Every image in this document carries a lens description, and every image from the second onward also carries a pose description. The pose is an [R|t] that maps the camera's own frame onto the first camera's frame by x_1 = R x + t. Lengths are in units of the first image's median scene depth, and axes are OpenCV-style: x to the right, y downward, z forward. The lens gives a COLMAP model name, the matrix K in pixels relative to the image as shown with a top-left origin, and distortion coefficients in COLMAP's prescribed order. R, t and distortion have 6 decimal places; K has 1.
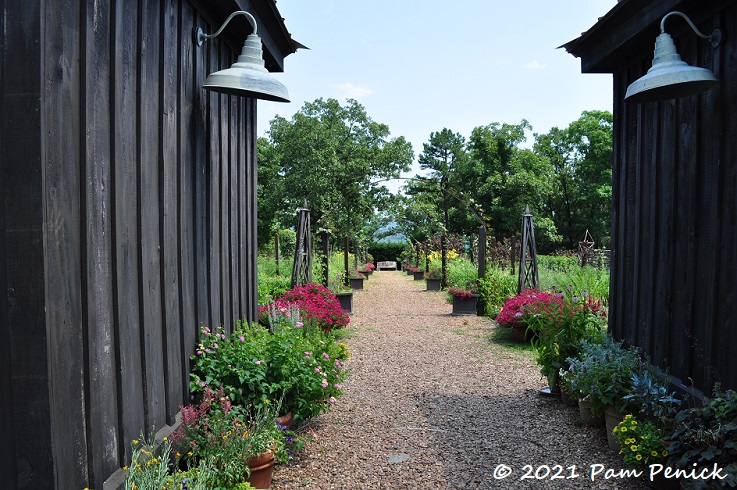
lens RADIAL K [[568.7, 0, 370.8], [0, 568.7, 244.0], [0, 0, 1]] dist [-0.000462, -0.000123]
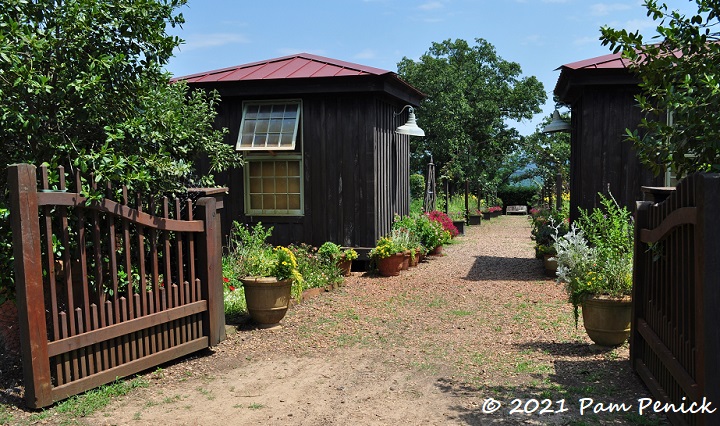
lens RADIAL K [[676.5, 0, 361.4], [0, 676.5, 215.1], [0, 0, 1]] dist [-0.012282, 0.000000]
pose [[0.975483, 0.003597, -0.220043, 0.022733], [0.004868, 0.999269, 0.037916, 0.001476], [0.220019, -0.038057, 0.974753, -0.182328]]
